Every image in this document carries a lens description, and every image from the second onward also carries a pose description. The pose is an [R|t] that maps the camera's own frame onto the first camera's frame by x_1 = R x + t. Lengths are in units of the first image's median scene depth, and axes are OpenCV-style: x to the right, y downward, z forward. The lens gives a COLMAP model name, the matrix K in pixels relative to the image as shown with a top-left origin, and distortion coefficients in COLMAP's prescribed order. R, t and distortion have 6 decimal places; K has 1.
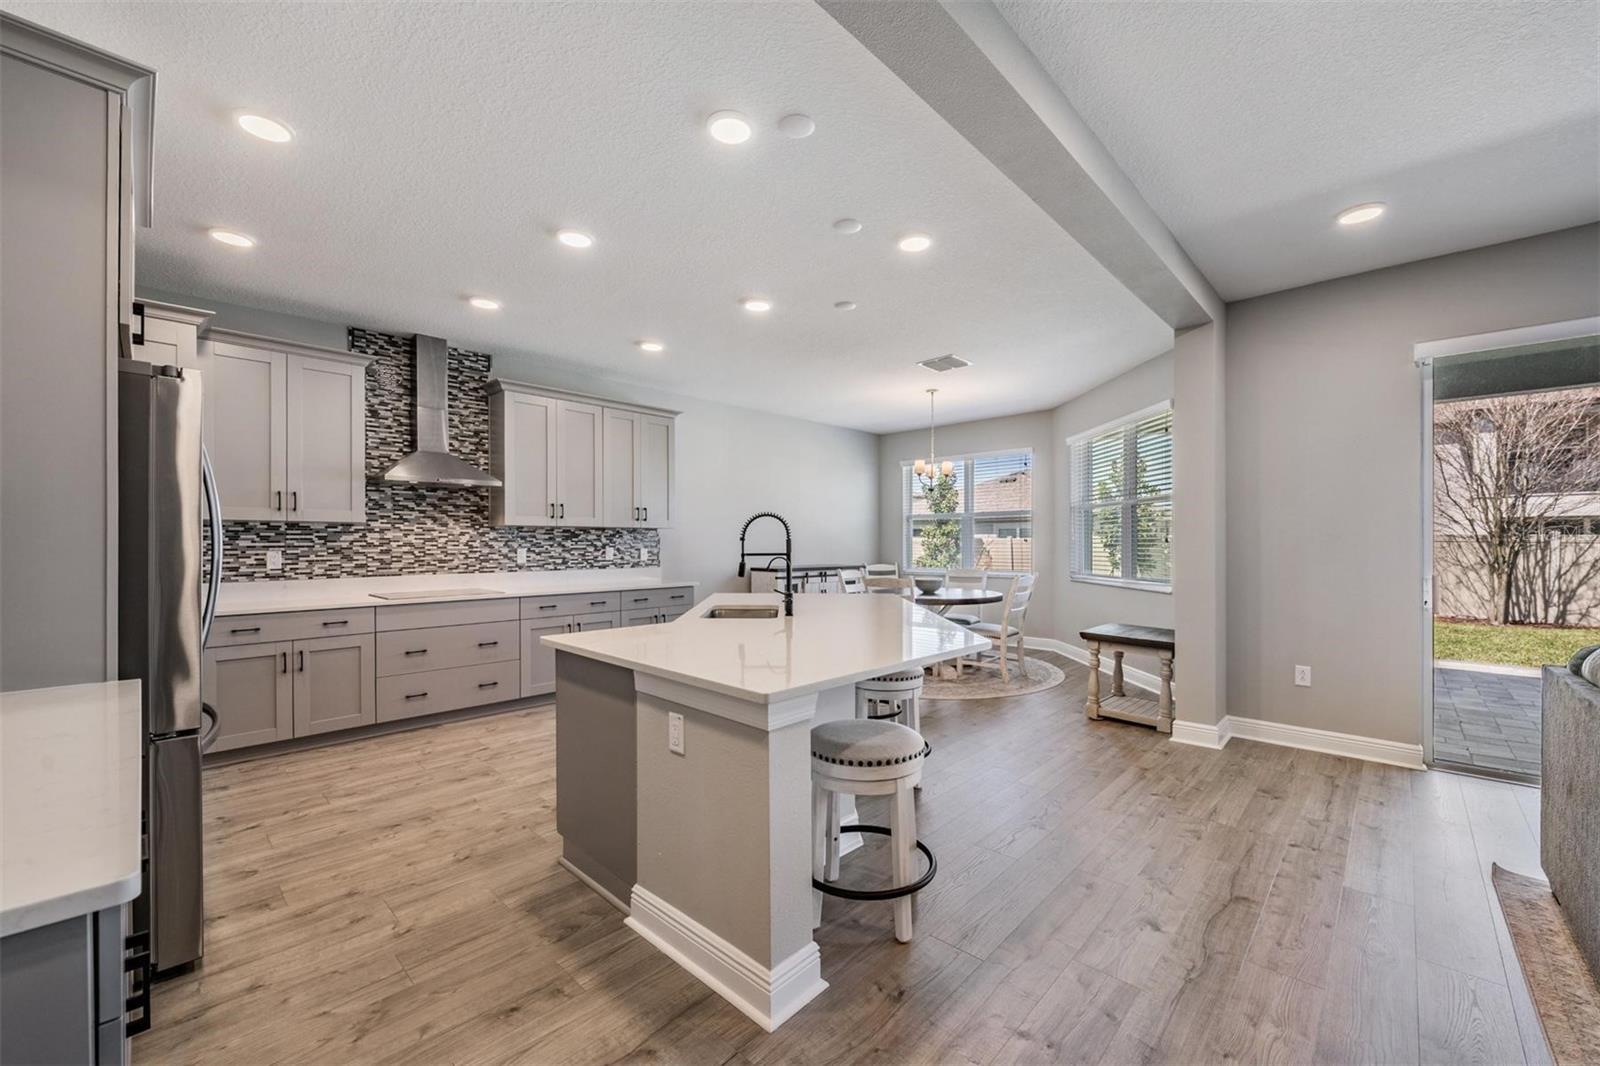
lens RADIAL K [[629.7, 0, 803.1], [0, 629.7, 541.9], [0, 0, 1]] dist [0.002601, -0.003319]
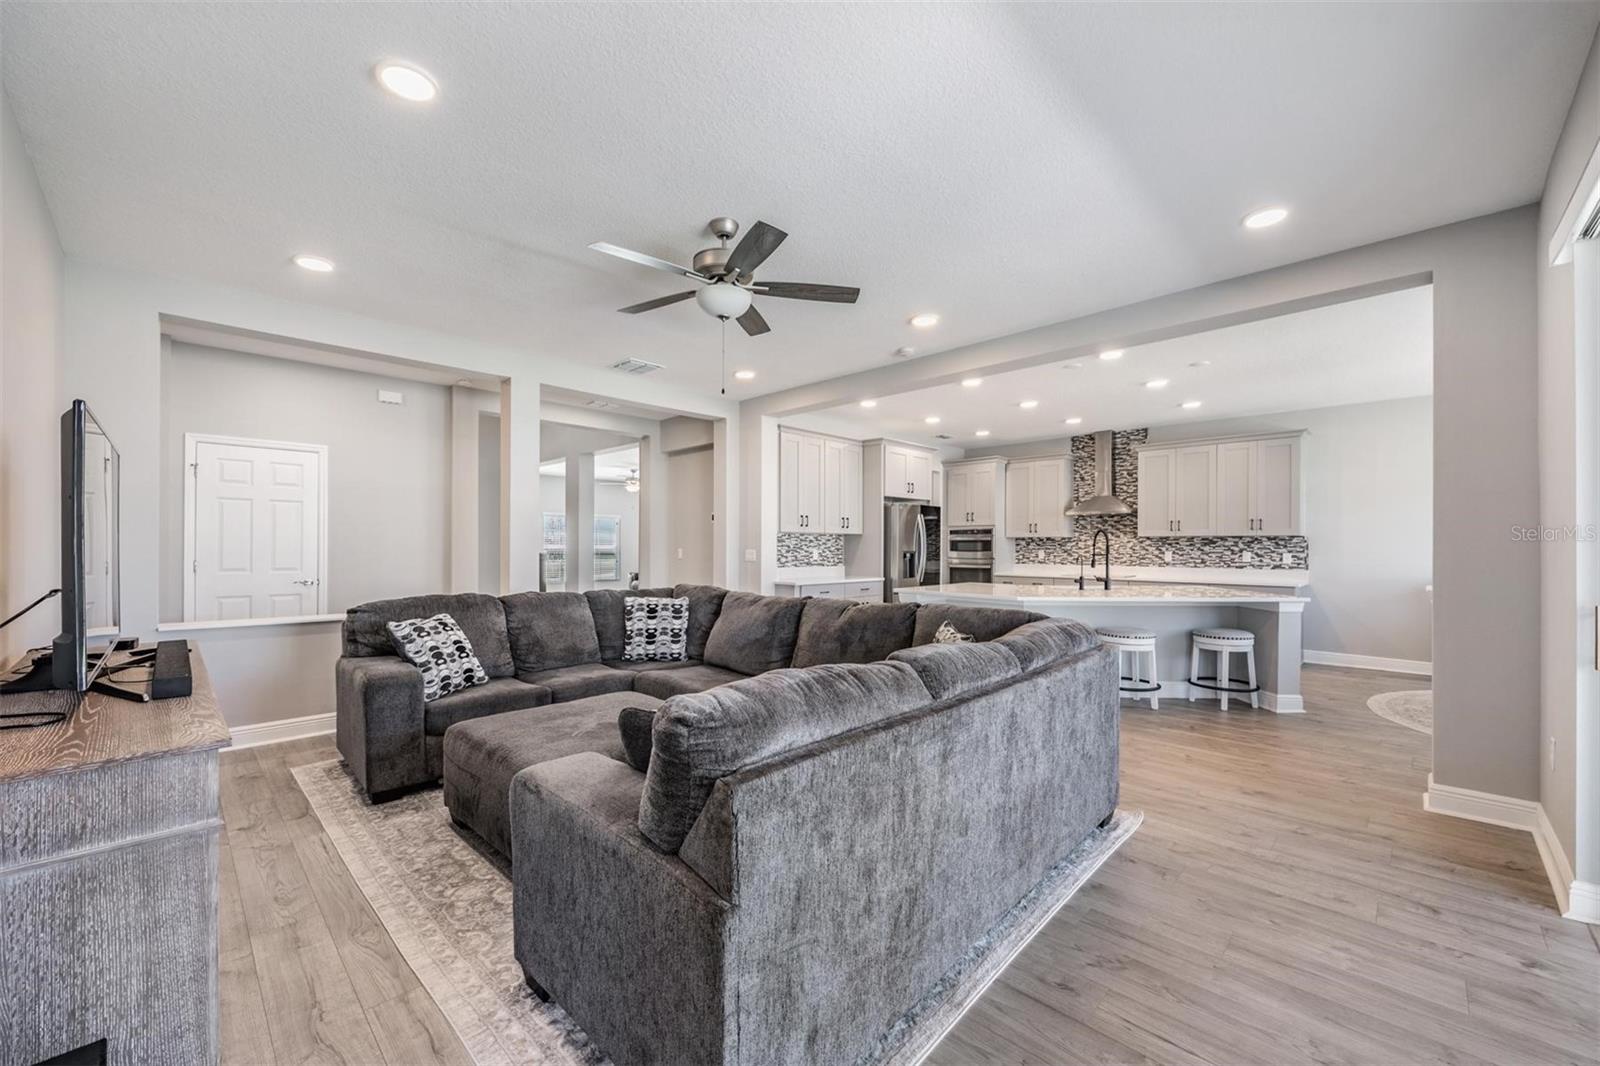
lens RADIAL K [[630.4, 0, 794.1], [0, 630.4, 543.9], [0, 0, 1]] dist [0.001036, -0.000071]
pose [[-0.019968, -0.001674, -0.999799, 1.187878], [-0.003730, 0.999992, -0.001600, -0.001758], [0.999794, 0.003698, -0.019974, 0.166610]]
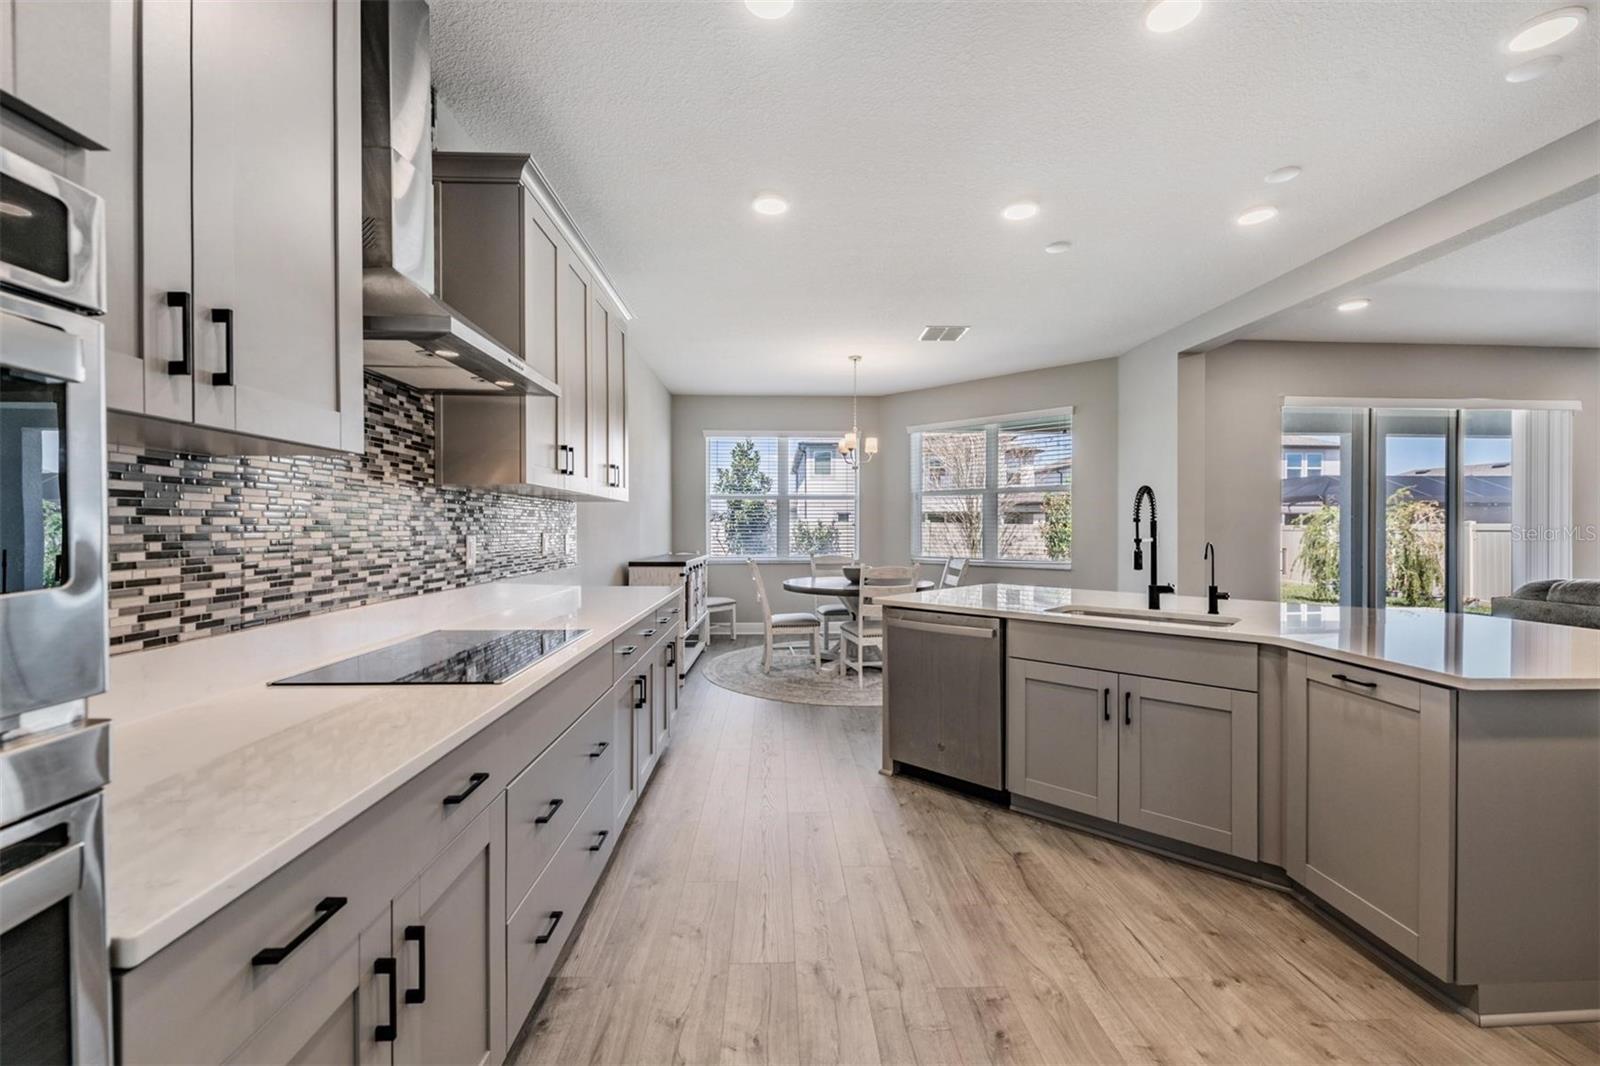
lens RADIAL K [[647.0, 0, 800.0], [0, 647.0, 533.0], [0, 0, 1]] dist [-0.025316, -0.000233]
pose [[0.694907, -0.003232, 0.719092, -0.695223], [-0.002948, 0.999969, 0.007343, 0.004927], [-0.719093, -0.007222, 0.694876, 0.559880]]
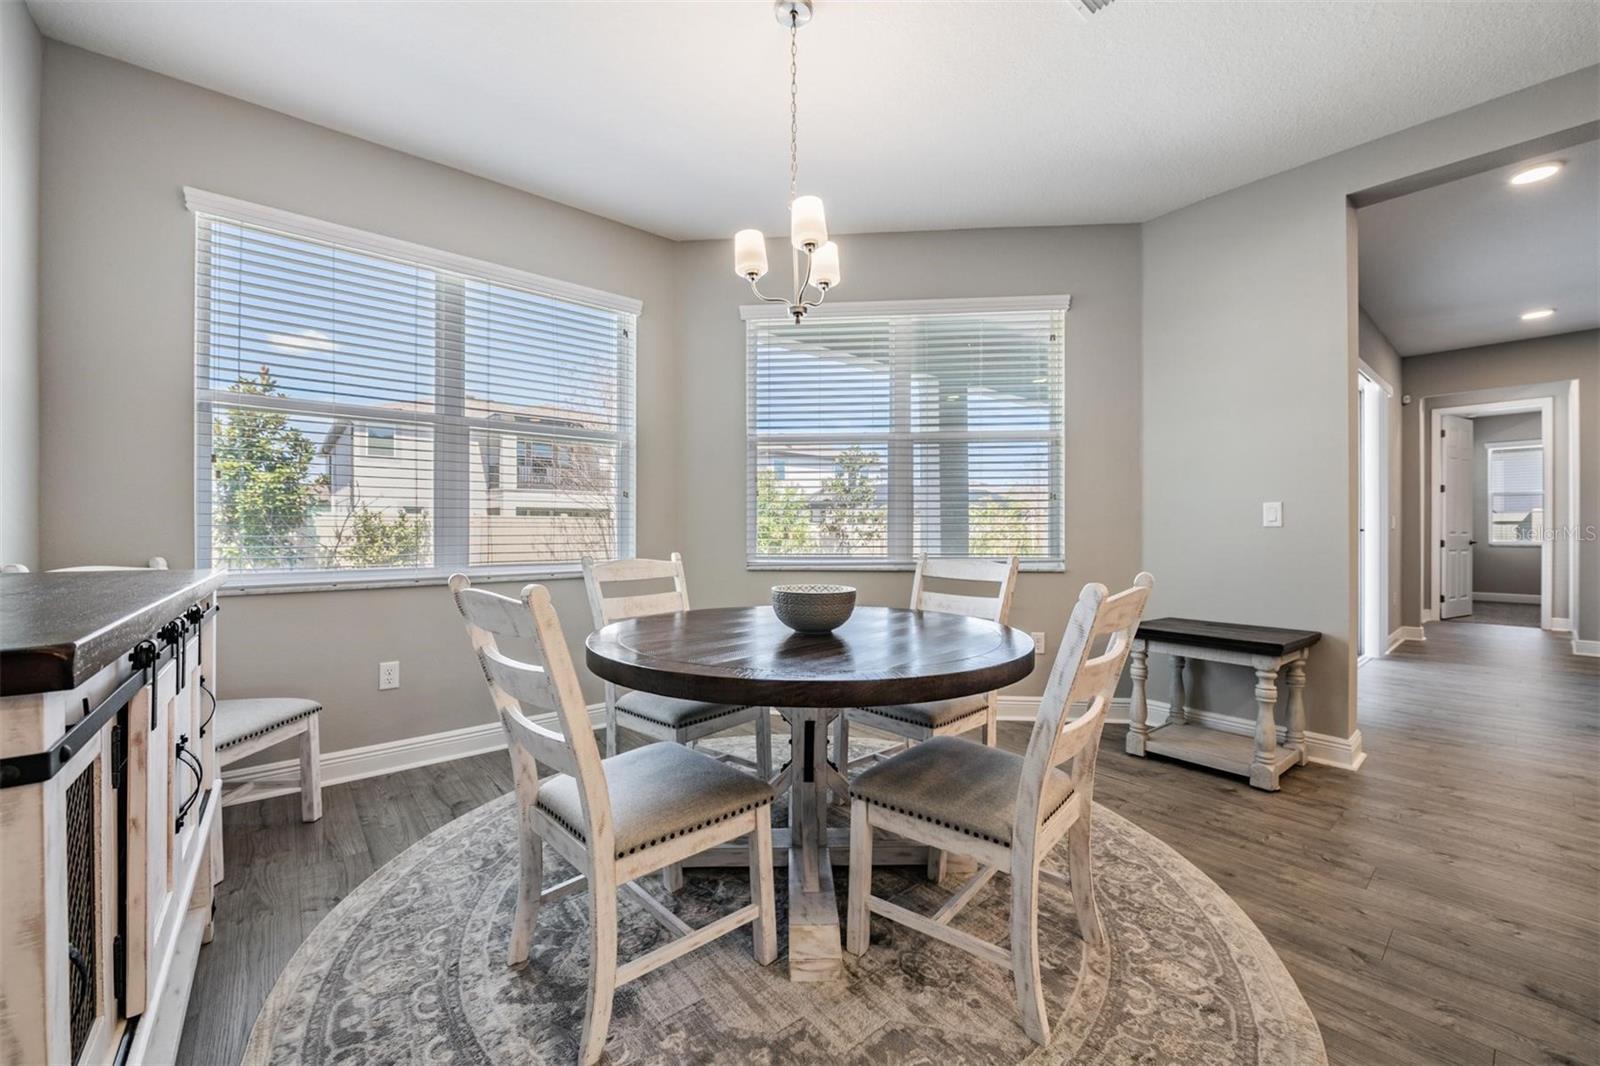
lens RADIAL K [[619.8, 0, 802.2], [0, 619.8, 531.5], [0, 0, 1]] dist [0.002076, 0.000167]
pose [[0.105140, -0.000221, 0.994457, -0.155012], [-0.000621, 1.000000, 0.000288, 0.036624], [-0.994457, -0.000648, 0.105140, 1.298484]]
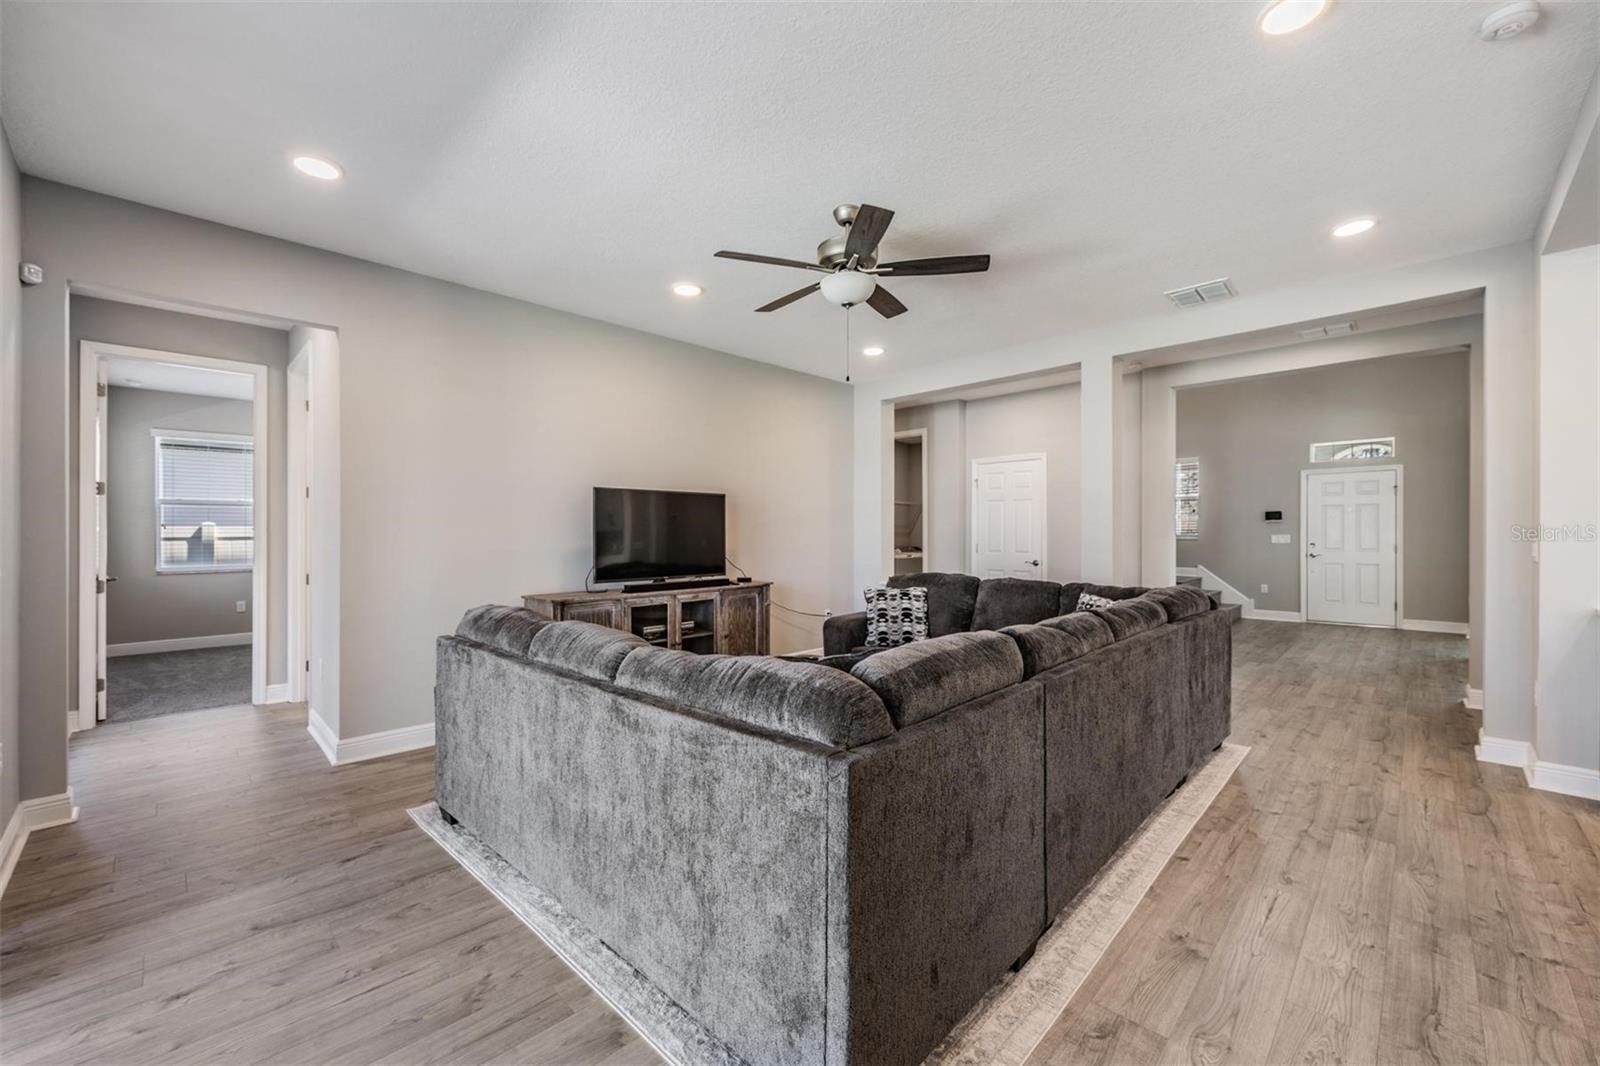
lens RADIAL K [[638.0, 0, 800.0], [0, 638.0, 533.0], [0, 0, 1]] dist [-0.000058, -0.000225]
pose [[-0.999907, 0.005293, 0.012538, 0.579703], [0.005303, 0.999986, 0.000805, -0.002229], [-0.012534, 0.000871, -0.999921, 0.738615]]
